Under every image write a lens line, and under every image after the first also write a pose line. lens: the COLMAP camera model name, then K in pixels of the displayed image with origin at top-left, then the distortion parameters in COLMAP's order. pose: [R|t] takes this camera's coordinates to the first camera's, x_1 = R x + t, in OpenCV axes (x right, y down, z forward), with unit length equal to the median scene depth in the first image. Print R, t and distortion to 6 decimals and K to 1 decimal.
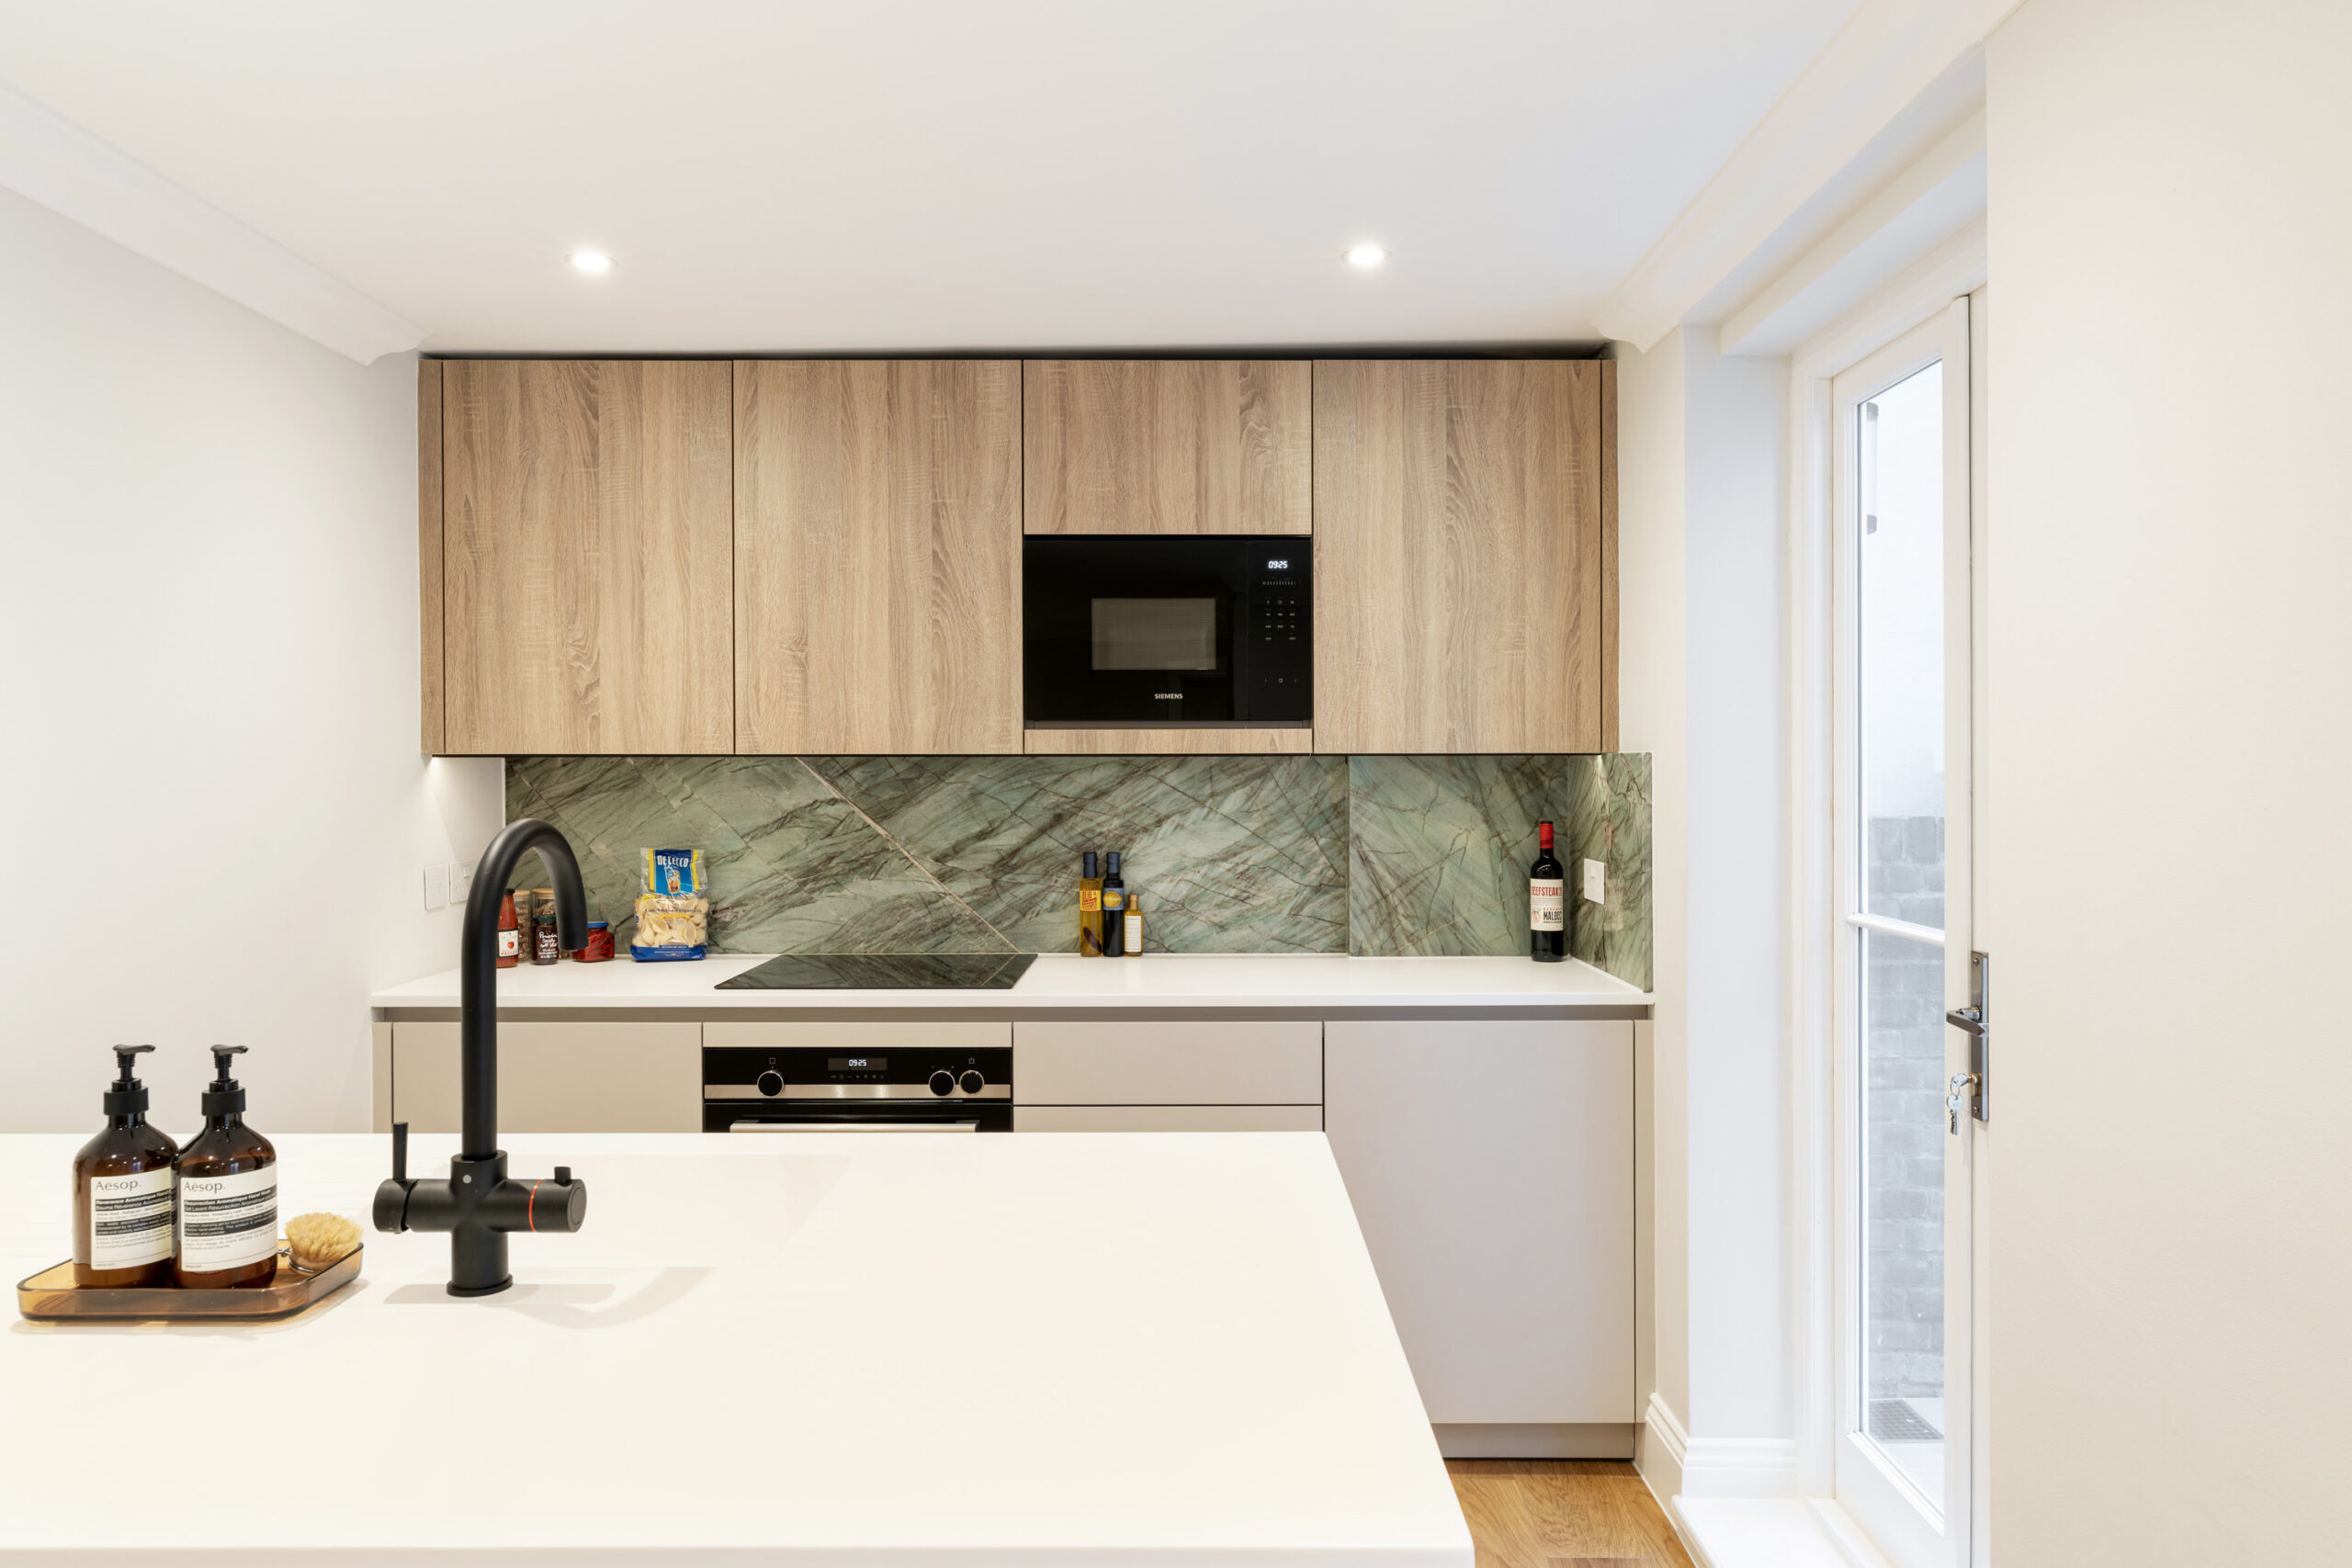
lens RADIAL K [[1481.0, 0, 1204.3], [0, 1481.0, 737.0], [0, 0, 1]] dist [0.000297, 0.000362]
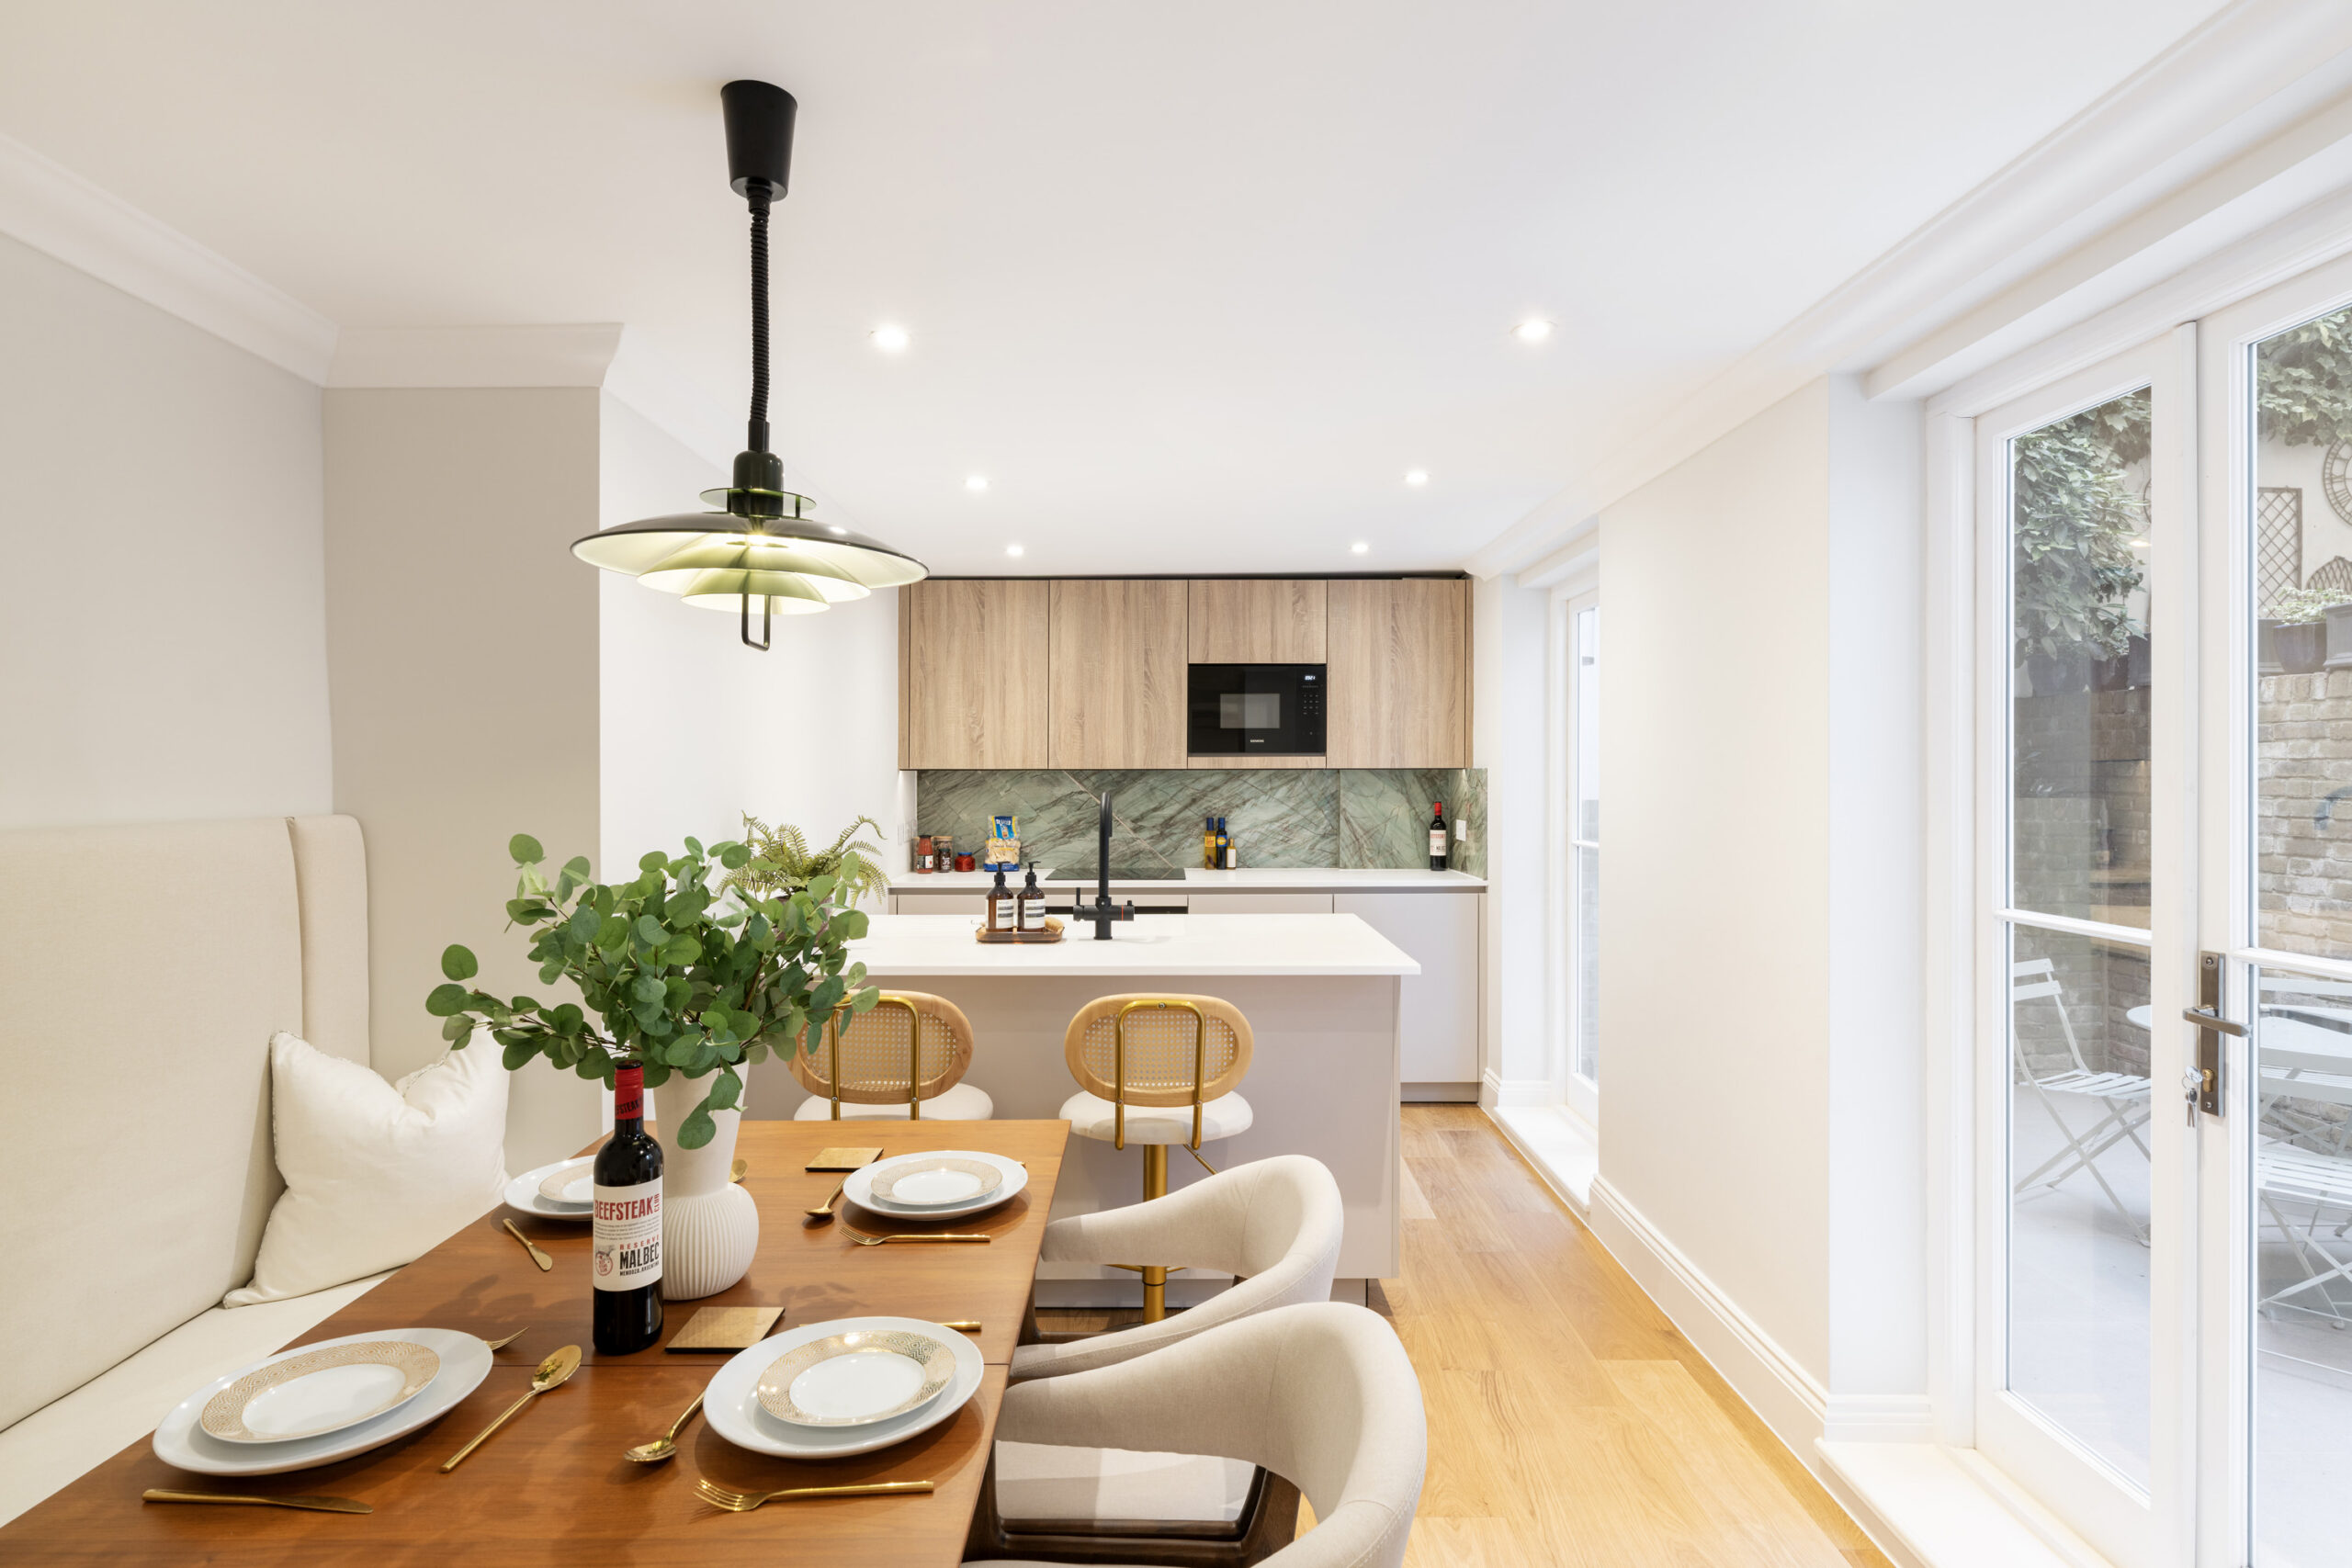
lens RADIAL K [[1129.3, 0, 1176.0], [0, 1129.3, 784.0], [0, 0, 1]] dist [-0.003074, -0.000258]
pose [[1.000000, -0.000447, 0.000690, -0.134535], [0.000428, 0.999617, 0.027677, -0.010731], [-0.000702, -0.027677, 0.999617, -0.568257]]
